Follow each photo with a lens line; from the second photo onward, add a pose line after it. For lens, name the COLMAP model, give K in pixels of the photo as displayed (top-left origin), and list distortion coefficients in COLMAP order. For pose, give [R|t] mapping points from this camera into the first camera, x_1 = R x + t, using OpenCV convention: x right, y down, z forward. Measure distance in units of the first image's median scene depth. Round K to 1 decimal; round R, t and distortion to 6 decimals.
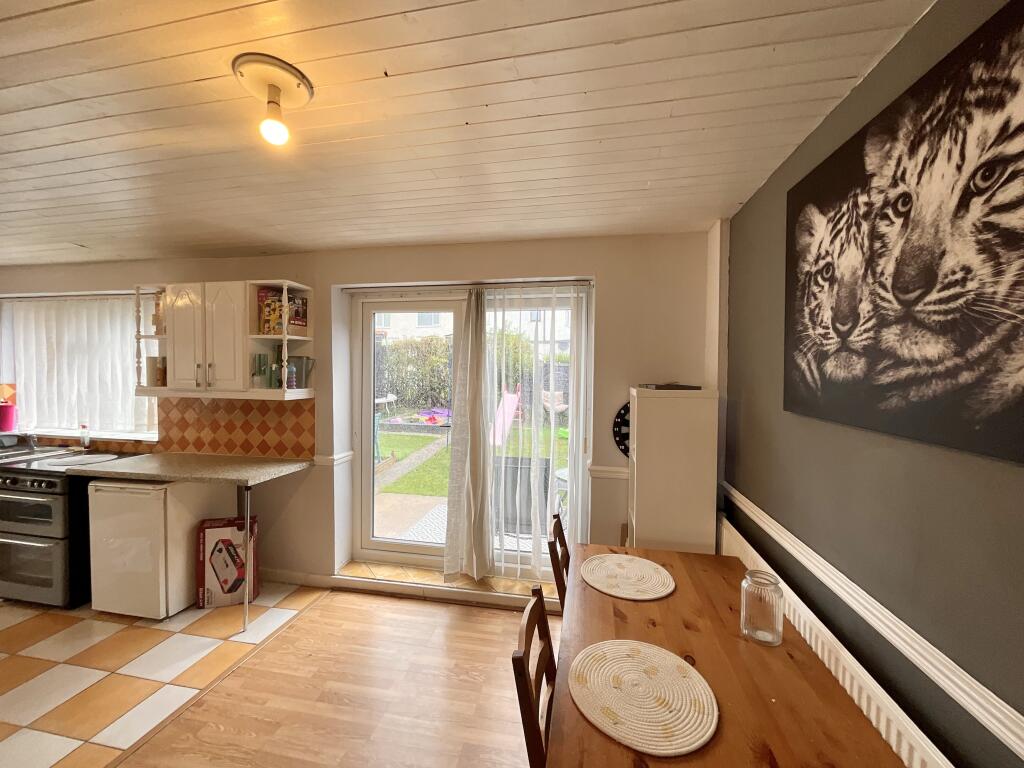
lens RADIAL K [[410.0, 0, 511.7], [0, 410.0, 384.9], [0, 0, 1]] dist [-0.000284, 0.000866]
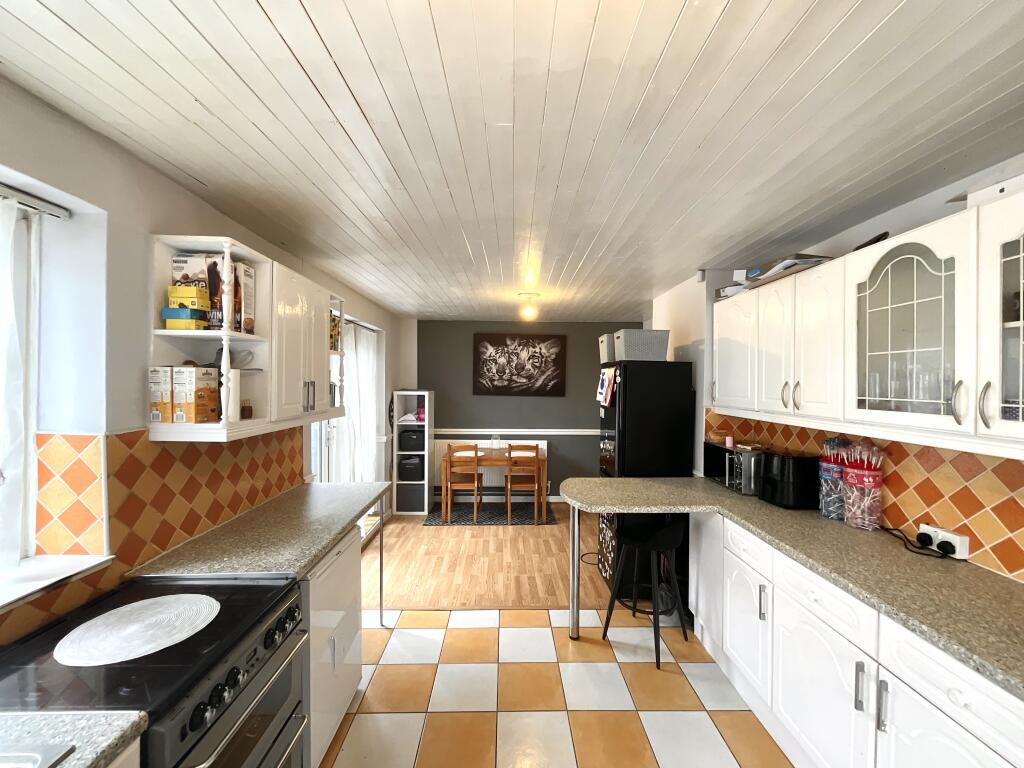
lens RADIAL K [[410.0, 0, 511.6], [0, 410.0, 384.4], [0, 0, 1]] dist [-0.000284, 0.000866]
pose [[-0.198850, -0.018685, 0.979852, -1.637374], [0.020195, 0.999528, 0.023159, -0.057994], [-0.979822, 0.024393, -0.198379, 0.793404]]
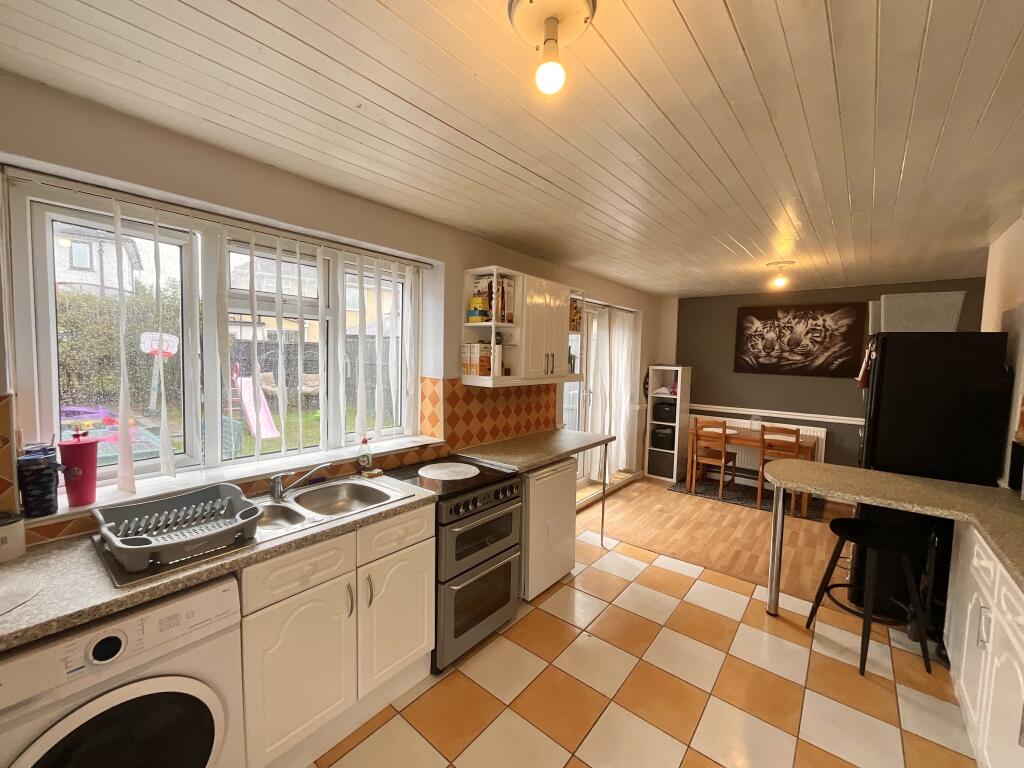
lens RADIAL K [[410.0, 0, 513.9], [0, 410.0, 384.6], [0, 0, 1]] dist [-0.000284, 0.000866]
pose [[0.484501, -0.061989, 0.872592, -1.831286], [0.010515, 0.997827, 0.065047, -0.042104], [-0.874727, -0.022341, 0.484100, 0.547946]]
